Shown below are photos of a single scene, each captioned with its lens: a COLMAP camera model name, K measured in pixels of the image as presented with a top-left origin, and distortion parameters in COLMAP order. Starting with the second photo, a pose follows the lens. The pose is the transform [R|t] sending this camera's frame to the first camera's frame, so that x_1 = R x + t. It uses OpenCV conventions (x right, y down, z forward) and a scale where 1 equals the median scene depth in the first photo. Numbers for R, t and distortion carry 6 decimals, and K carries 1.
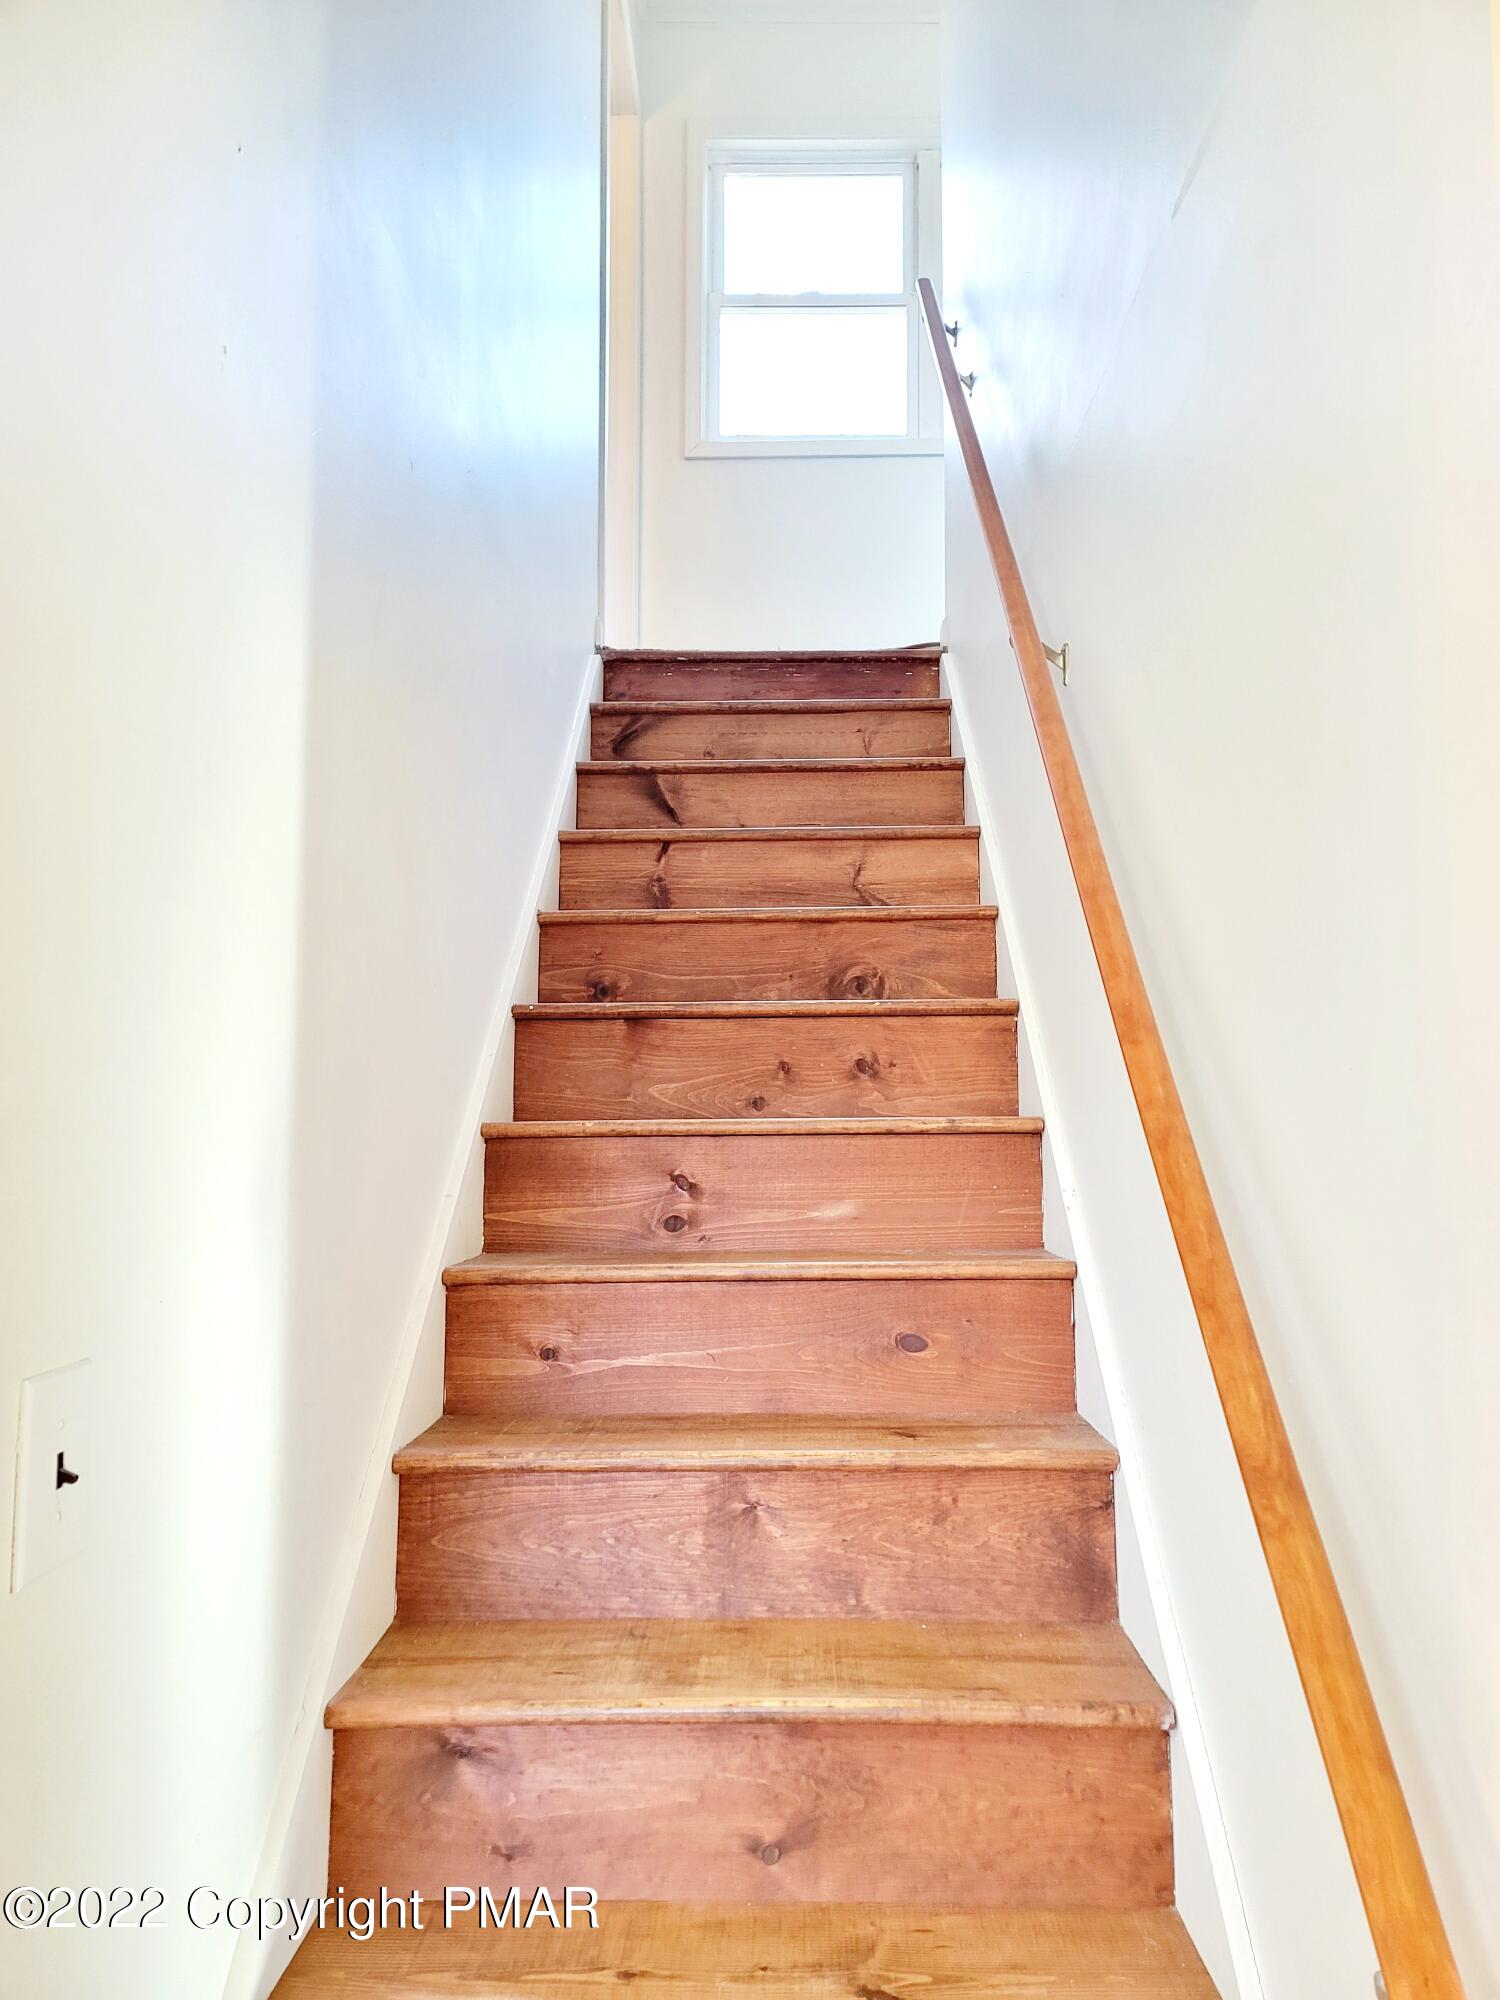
lens RADIAL K [[1475.4, 0, 750.0], [0, 1475.4, 1000.0], [0, 0, 1]] dist [0.079127, -0.011297]
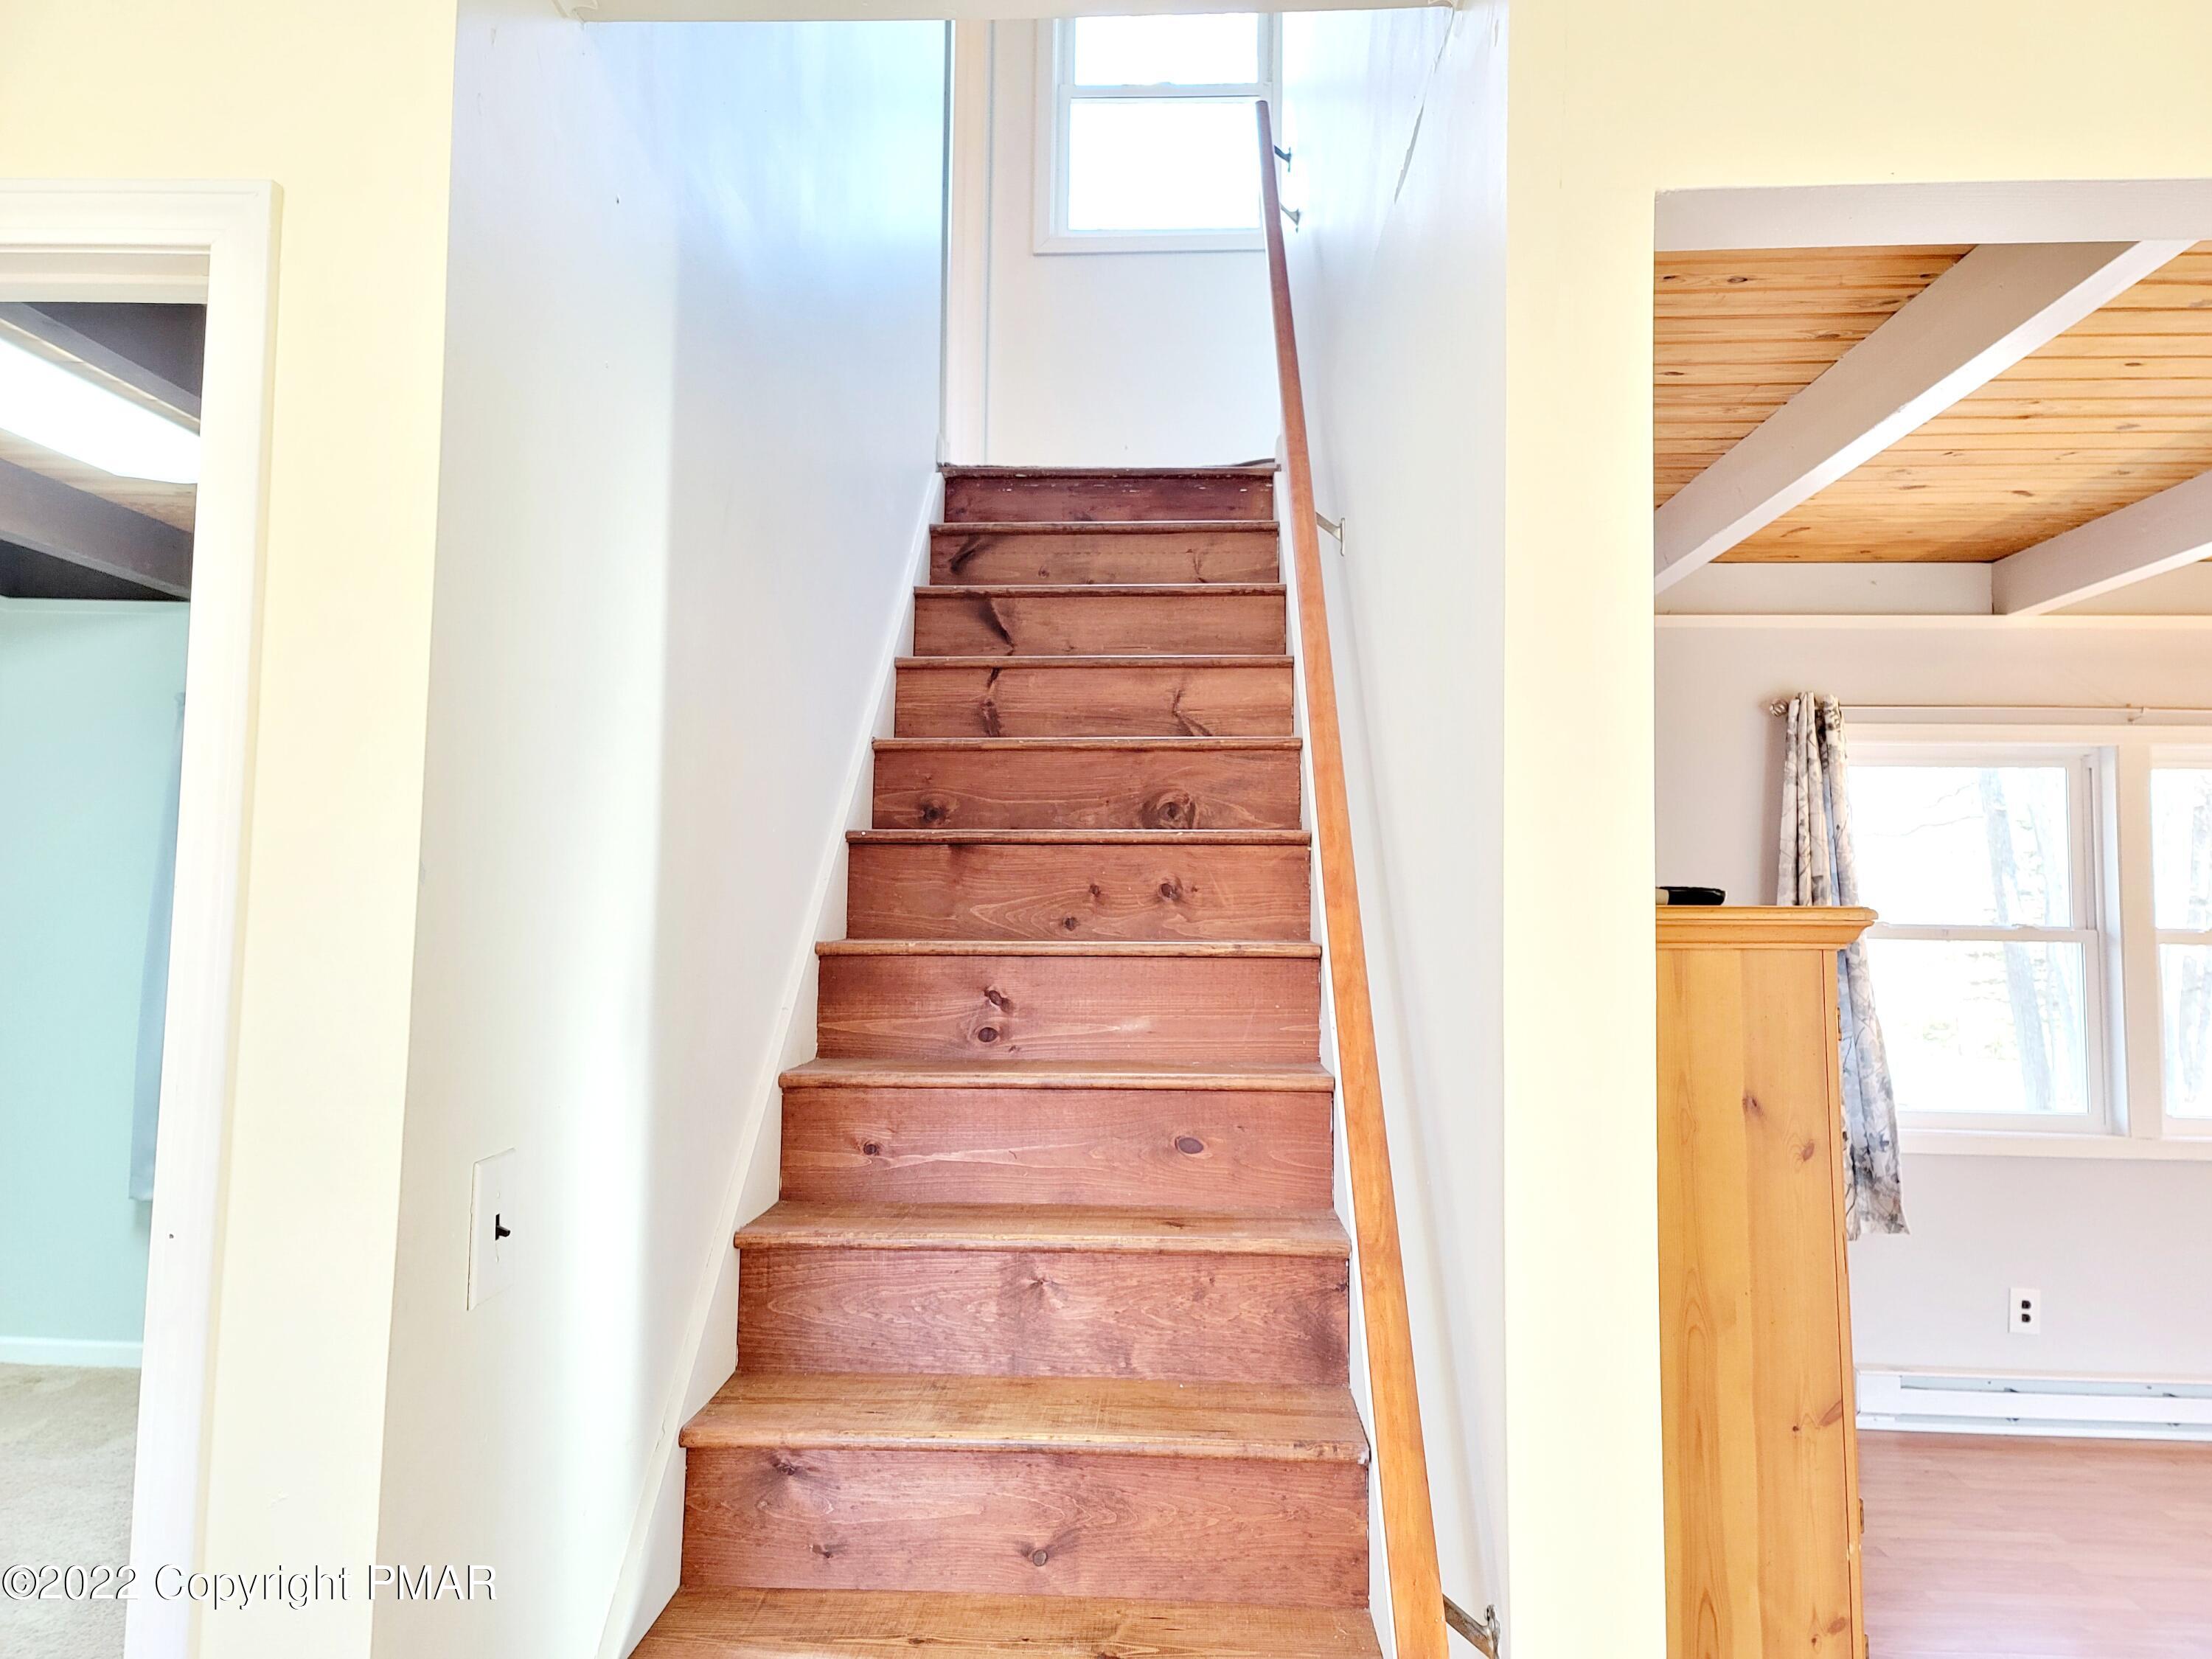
lens RADIAL K [[1608.1, 0, 1065.5], [0, 1608.1, 810.8], [0, 0, 1]] dist [0.104397, -0.094106]
pose [[0.999155, 0.010200, -0.039818, 0.060906], [-0.009079, 0.999560, 0.028226, -0.058400], [0.040089, -0.027841, 0.998808, -0.230294]]
